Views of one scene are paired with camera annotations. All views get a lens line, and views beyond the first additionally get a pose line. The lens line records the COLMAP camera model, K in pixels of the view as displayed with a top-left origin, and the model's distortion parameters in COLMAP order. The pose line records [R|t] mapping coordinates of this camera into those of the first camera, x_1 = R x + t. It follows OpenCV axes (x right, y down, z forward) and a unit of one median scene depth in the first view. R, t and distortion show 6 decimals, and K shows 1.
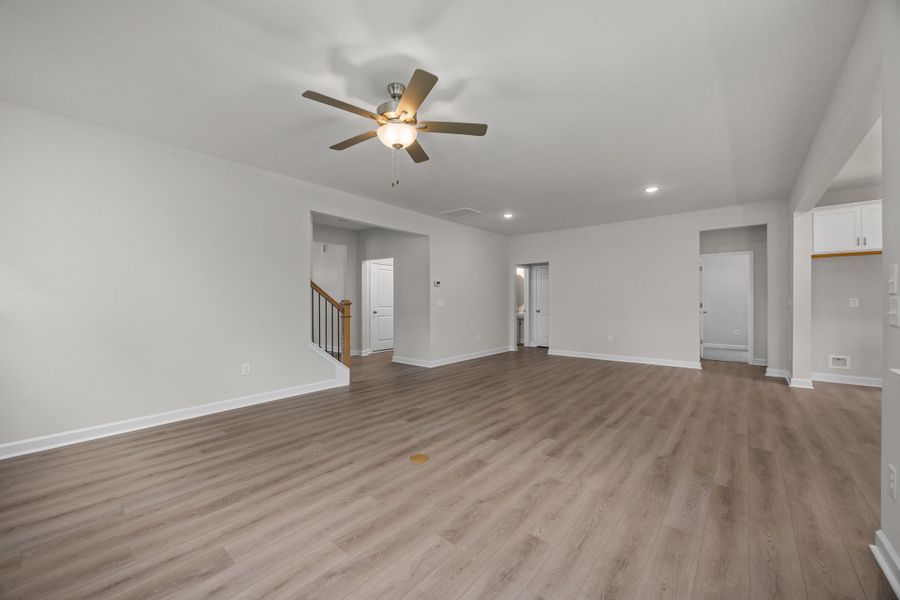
lens RADIAL K [[346.7, 0, 454.4], [0, 346.7, 299.4], [0, 0, 1]] dist [-0.001384, 0.000045]
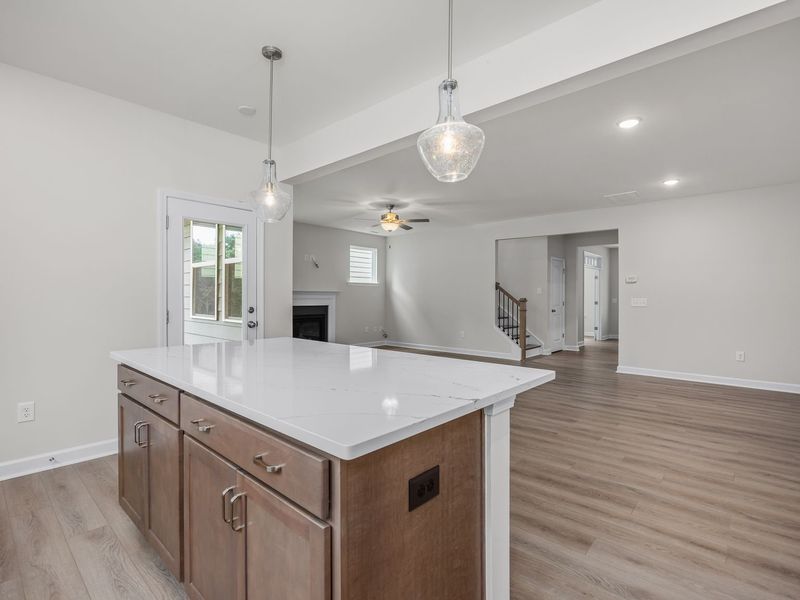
lens RADIAL K [[399.5, 0, 398.7], [0, 399.5, 302.5], [0, 0, 1]] dist [-0.012556, 0.000235]
pose [[-0.048663, 0.011317, -0.998751, 1.433661], [0.012680, 0.999862, 0.010711, -0.002222], [0.998735, -0.012143, -0.048800, 0.688841]]
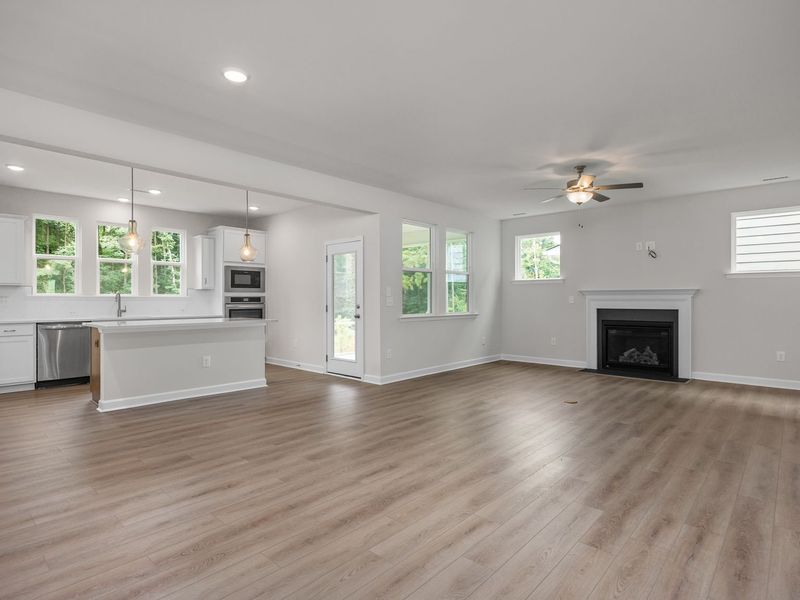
lens RADIAL K [[426.1, 0, 397.7], [0, 426.1, 301.3], [0, 0, 1]] dist [-0.012370, -0.000438]
pose [[-0.998185, 0.000251, 0.060224, 0.328624], [-0.000497, 0.999923, -0.012414, 0.019323], [-0.060223, -0.012421, -0.998108, 1.756835]]
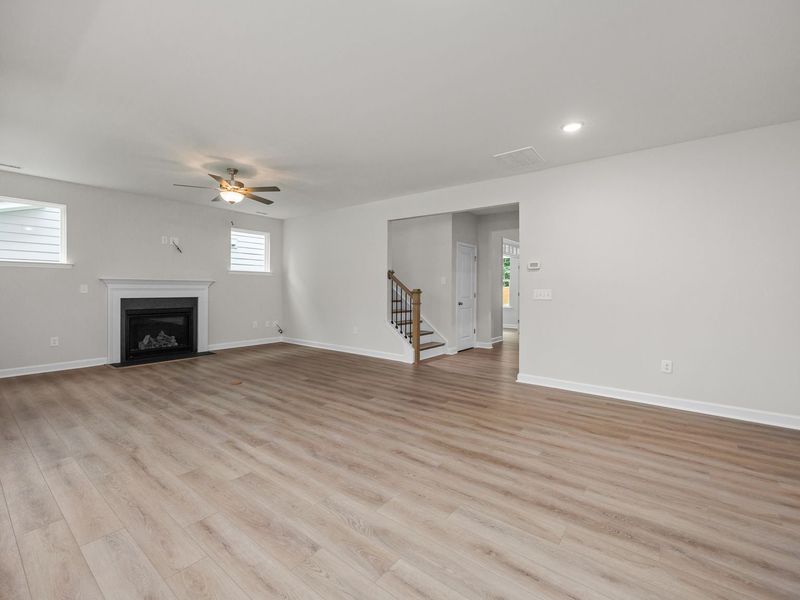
lens RADIAL K [[362.2, 0, 387.7], [0, 362.2, 292.7], [0, 0, 1]] dist [0.008857, -0.000724]
pose [[-0.000727, 0.011177, -0.999937, 0.992536], [0.011030, 0.999877, 0.011168, 0.001726], [0.999939, -0.011021, -0.000850, 1.047006]]
